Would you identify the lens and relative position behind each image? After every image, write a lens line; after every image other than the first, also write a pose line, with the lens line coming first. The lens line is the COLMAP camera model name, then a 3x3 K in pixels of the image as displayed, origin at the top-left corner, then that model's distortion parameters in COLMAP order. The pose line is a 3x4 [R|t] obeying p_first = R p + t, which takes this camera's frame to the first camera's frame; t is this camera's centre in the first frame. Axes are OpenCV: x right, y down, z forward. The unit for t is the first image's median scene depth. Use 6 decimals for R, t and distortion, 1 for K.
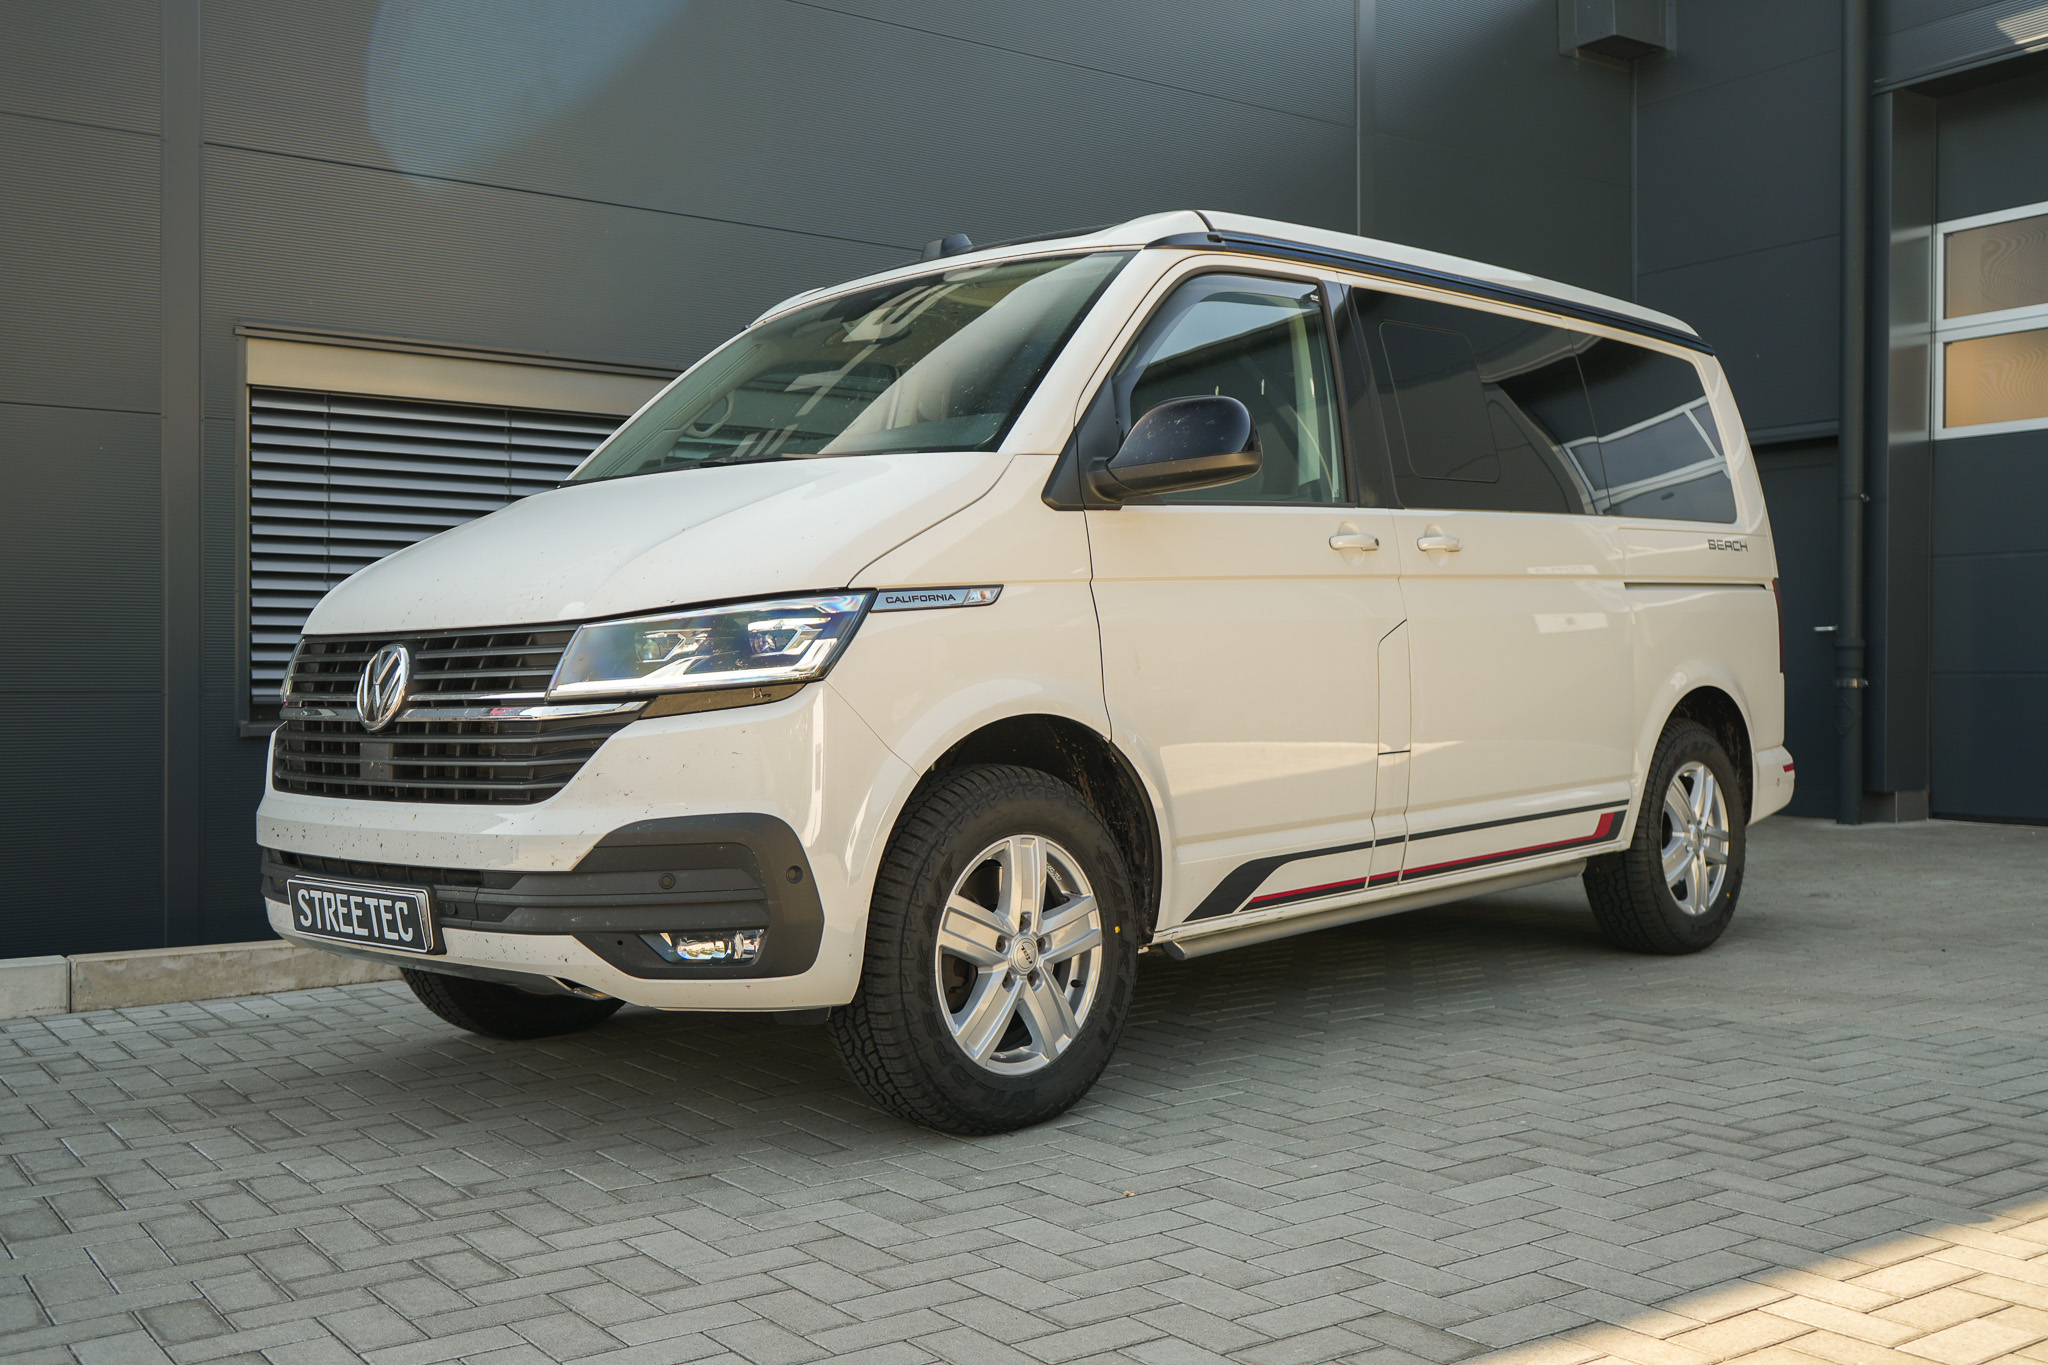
lens RADIAL K [[1987.2, 0, 1024.0], [0, 1987.2, 682.5], [0, 0, 1]] dist [0.081312, 0.003819]
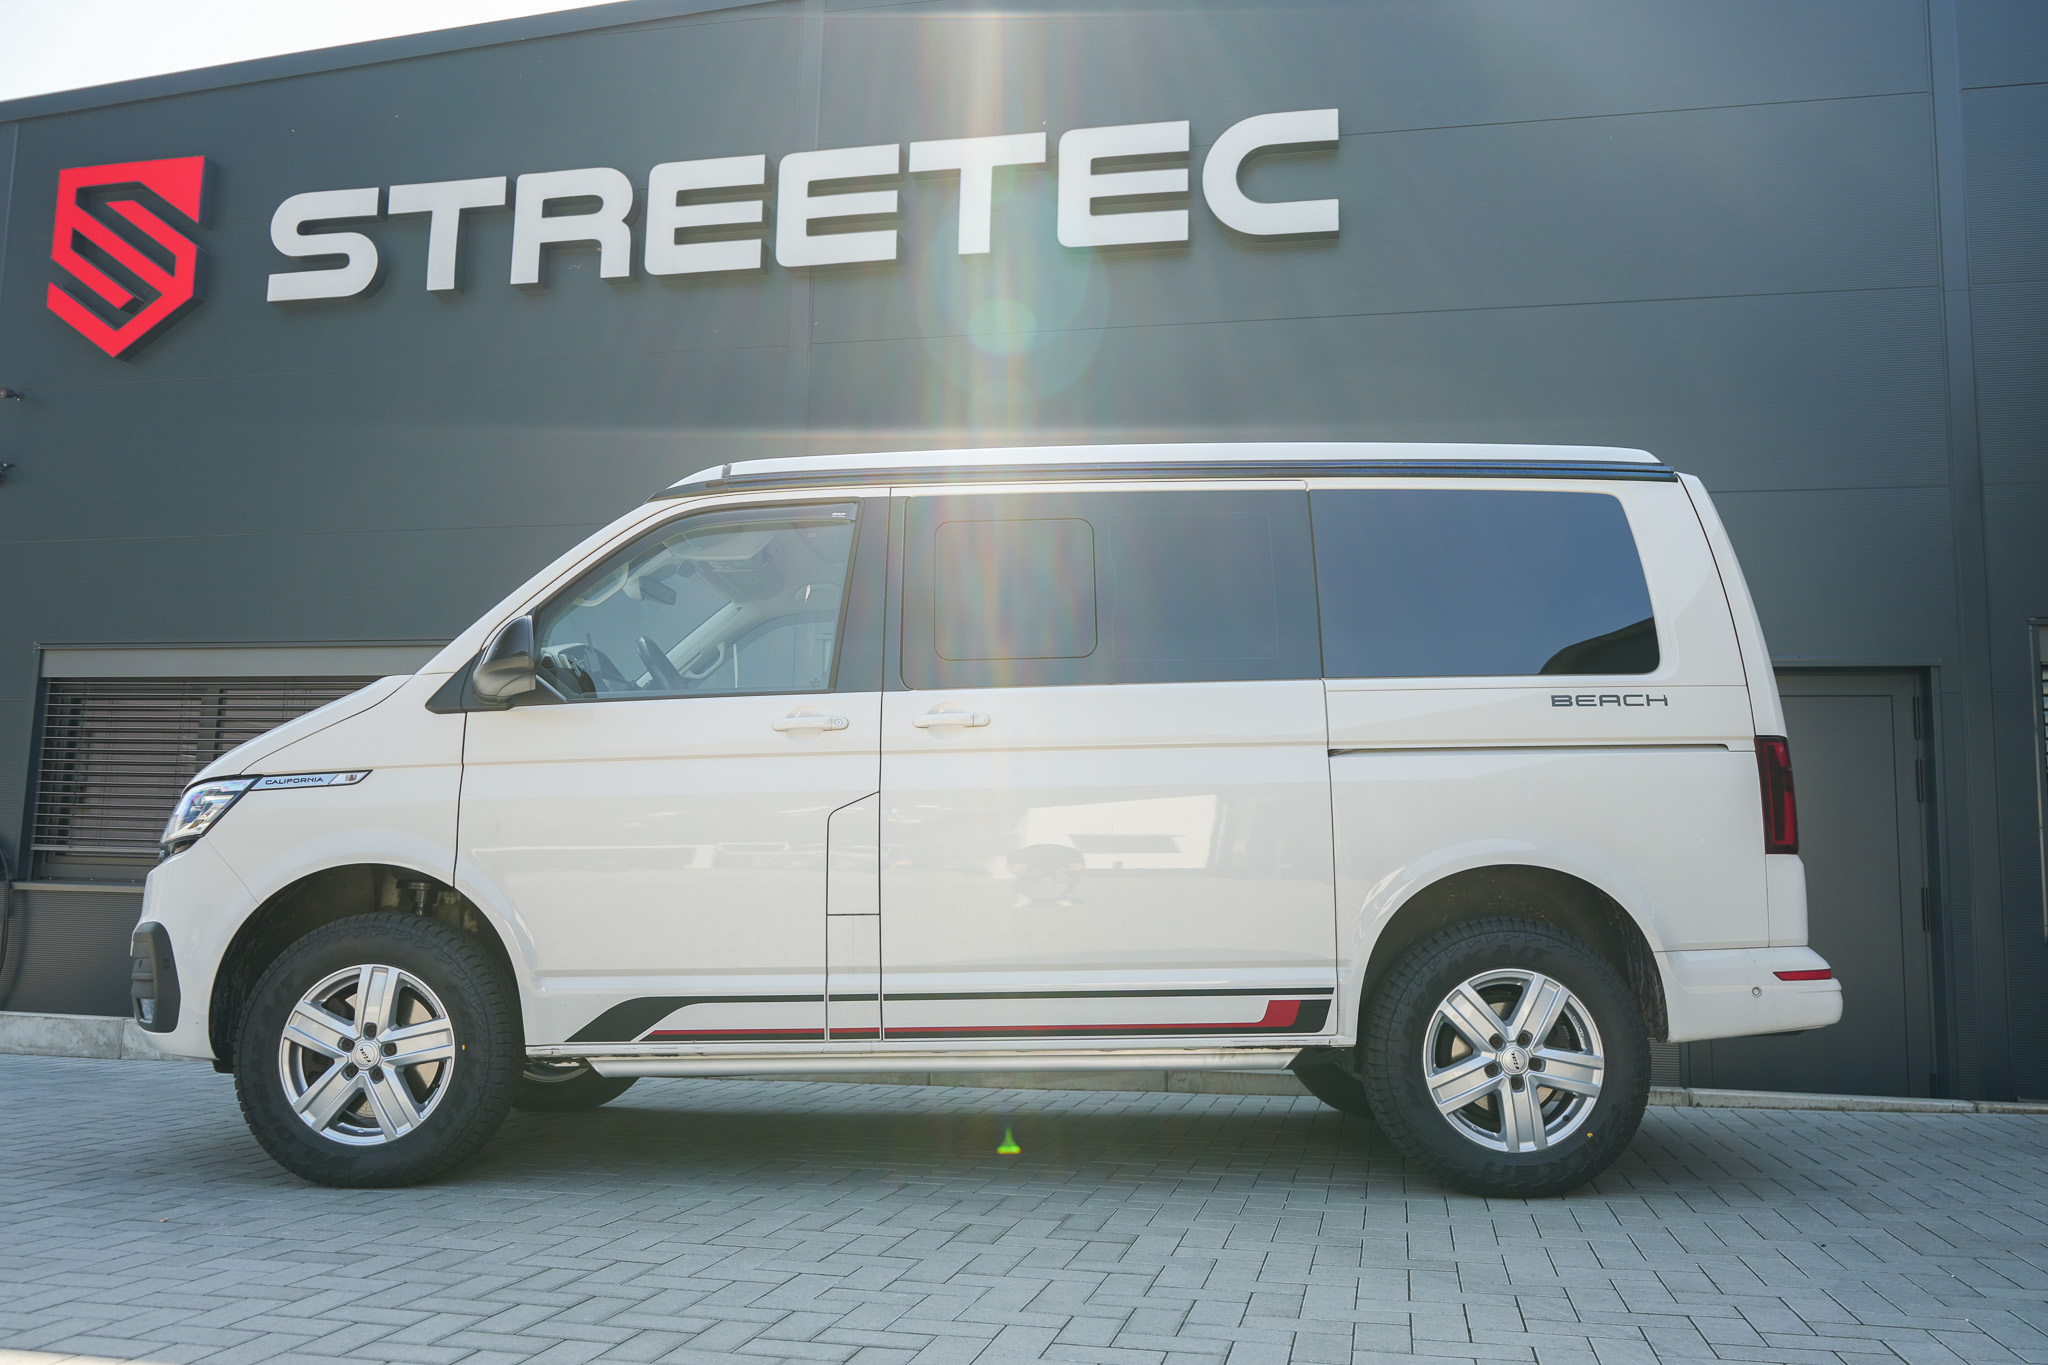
lens RADIAL K [[1638.4, 0, 1024.0], [0, 1638.4, 682.5], [0, 0, 1]] dist [-0.015748, -0.006069]
pose [[0.668686, -0.079645, -0.739267, 1.155012], [-0.018325, 0.992179, -0.123468, 0.022912], [0.743319, 0.096108, 0.661997, 0.590107]]
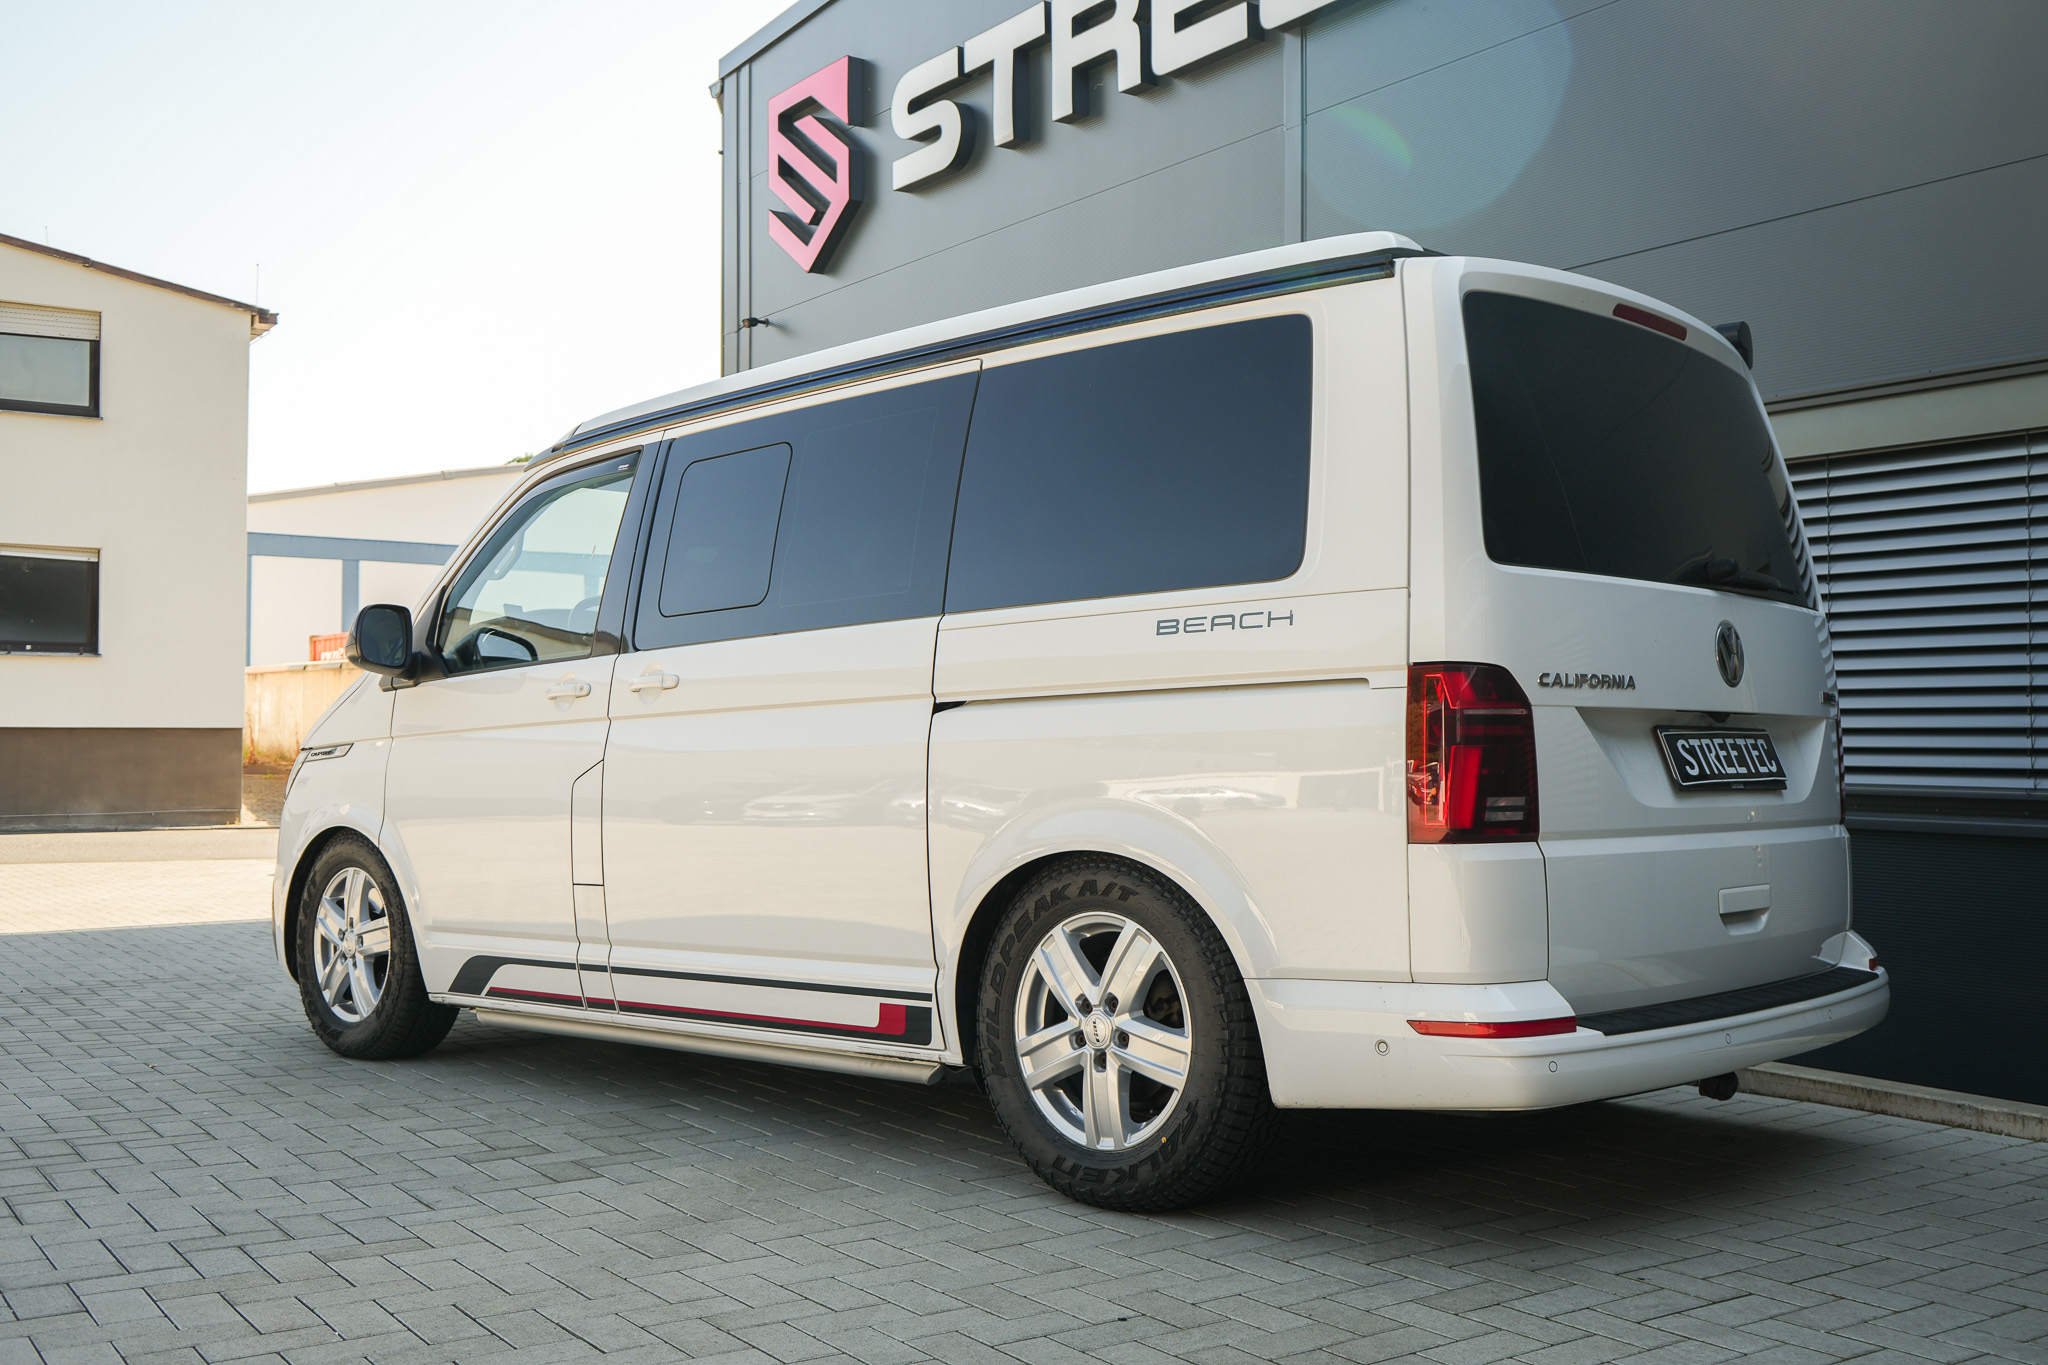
lens RADIAL K [[1951.0, 0, 1024.0], [0, 1951.0, 682.5], [0, 0, 1]] dist [0.053116, 0.015145]
pose [[-0.011559, -0.021629, -0.999699, 1.555483], [0.005279, 0.999751, -0.021692, -0.027976], [0.999919, -0.005528, -0.011442, 1.573566]]
